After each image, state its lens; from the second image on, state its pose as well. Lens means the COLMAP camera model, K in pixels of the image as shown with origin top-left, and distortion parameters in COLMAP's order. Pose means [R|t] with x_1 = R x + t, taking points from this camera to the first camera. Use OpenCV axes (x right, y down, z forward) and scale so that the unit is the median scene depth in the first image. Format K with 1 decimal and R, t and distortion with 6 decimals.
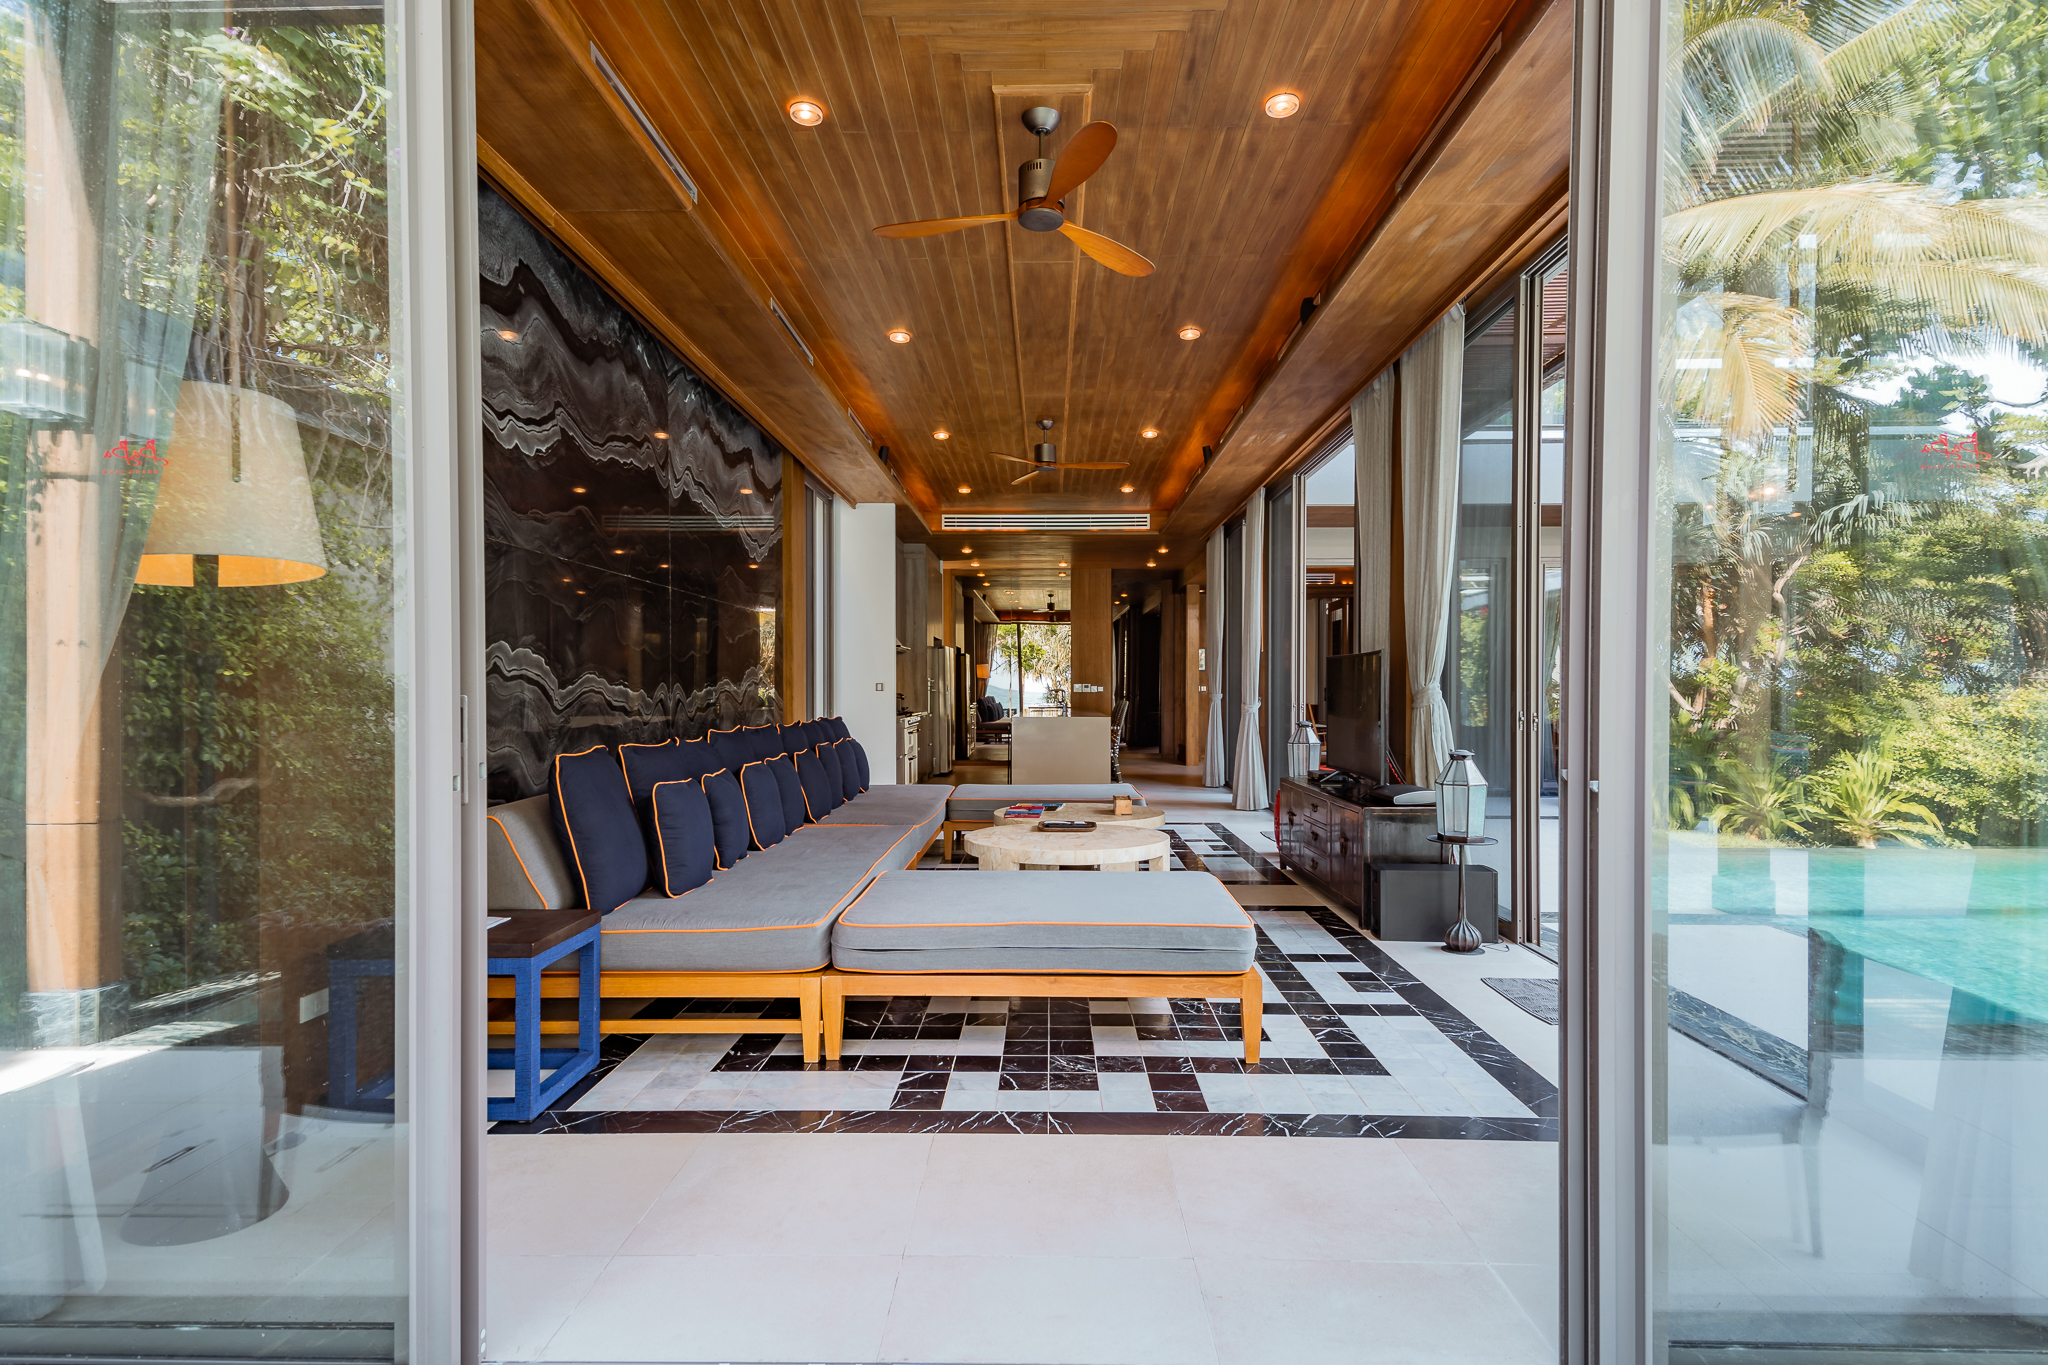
lens RADIAL K [[1062.3, 0, 1024.1], [0, 1062.3, 685.2], [0, 0, 1]] dist [0.000006, 0.000000]
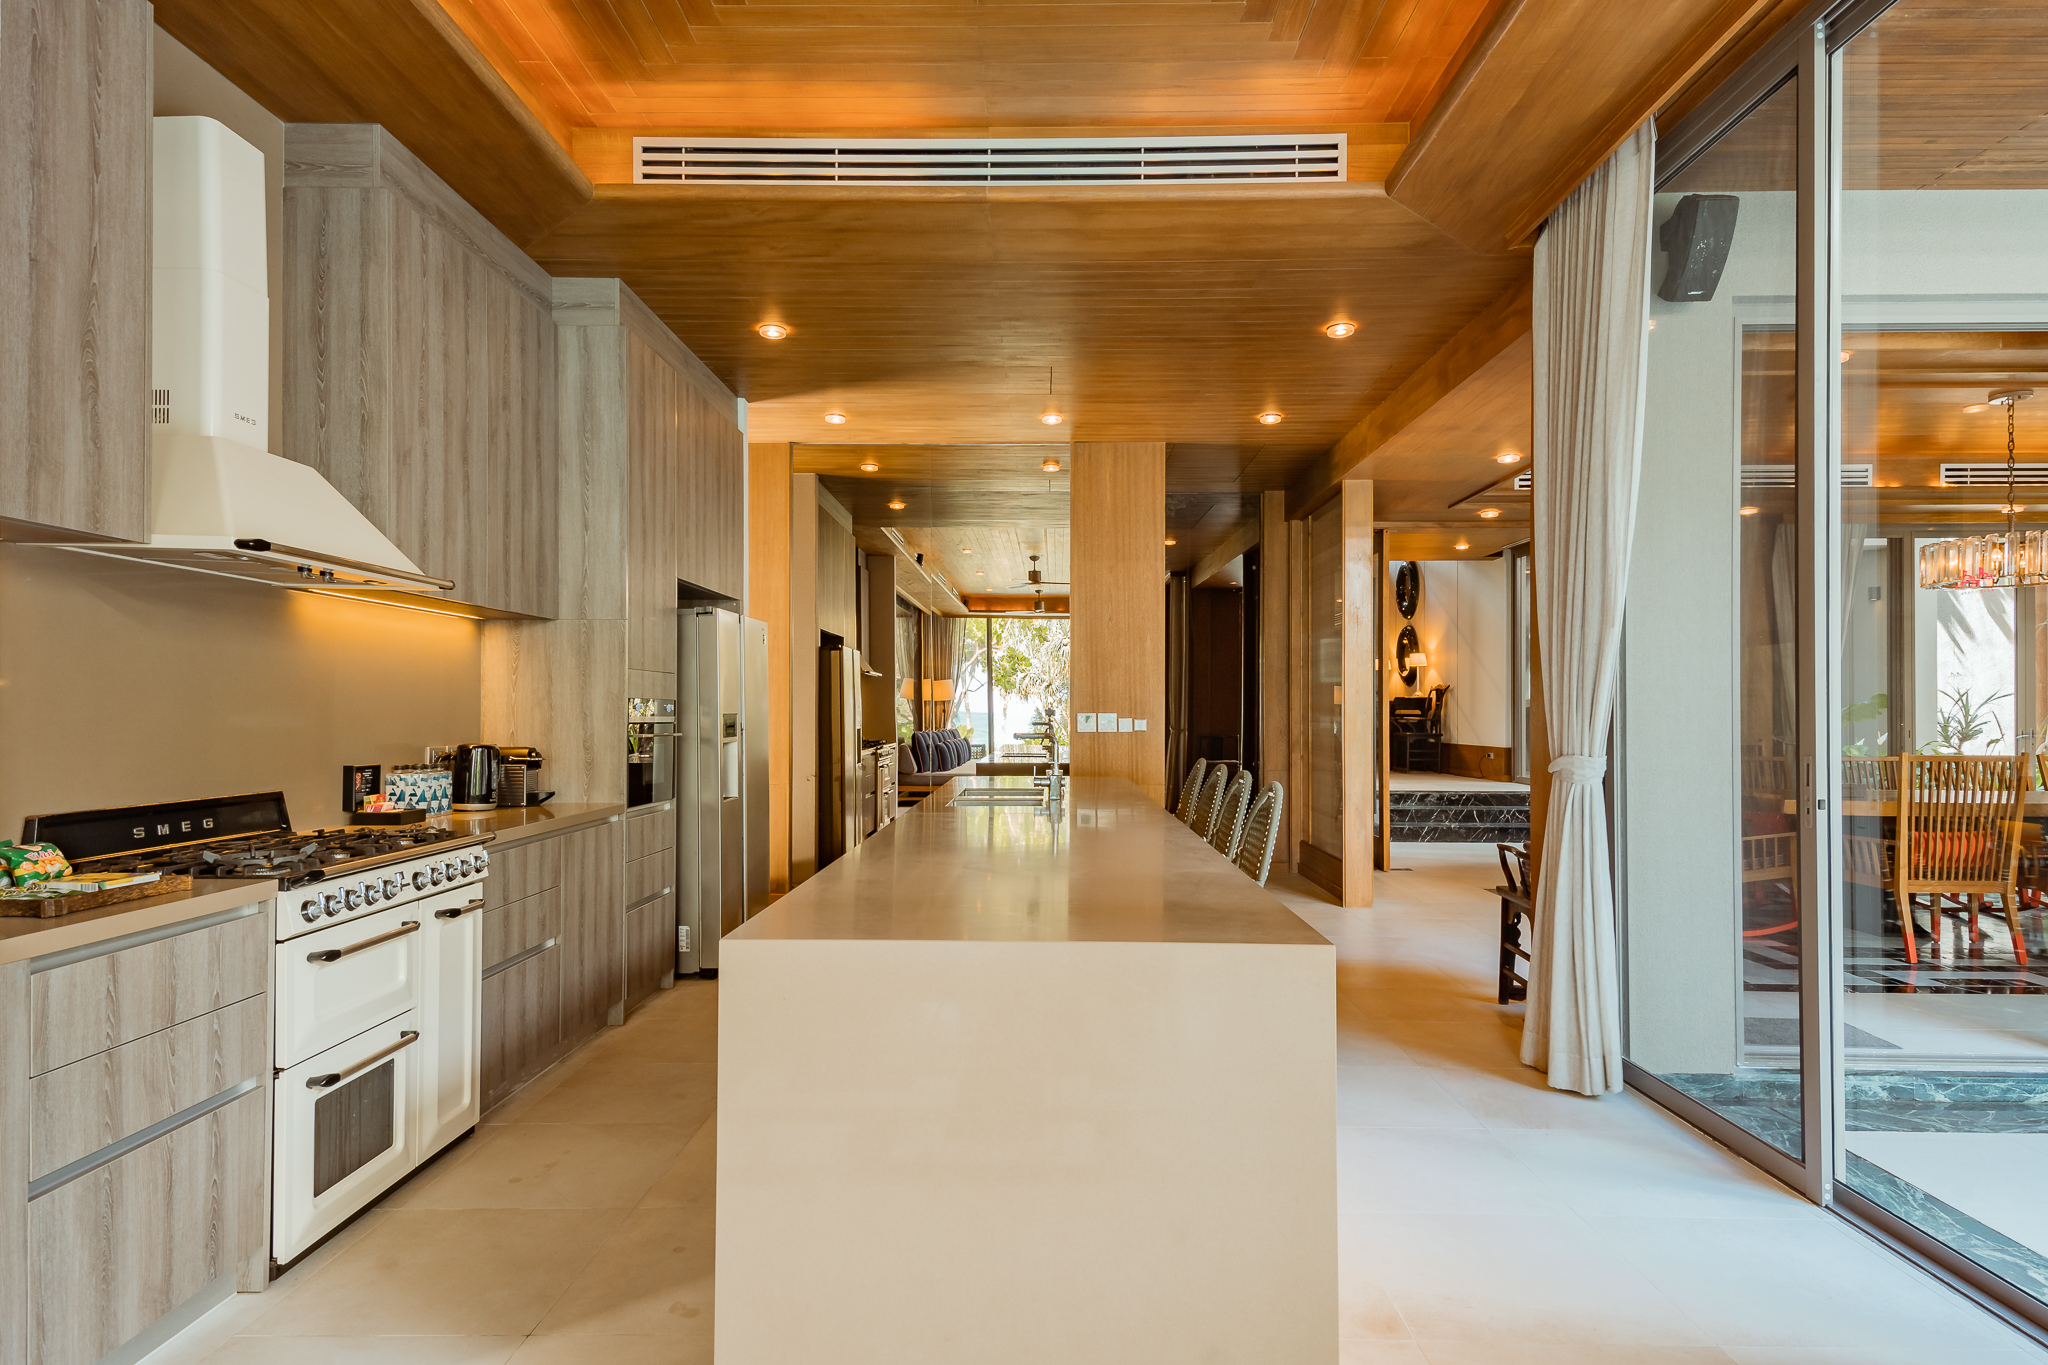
lens RADIAL K [[1062.3, 0, 1024.2], [0, 1062.3, 694.5], [0, 0, 1]] dist [0.000006, 0.000000]
pose [[0.999976, 0.006072, 0.003430, 0.015683], [-0.006029, 0.999907, -0.012272, -0.002310], [-0.003504, 0.012251, 0.999919, 0.368589]]
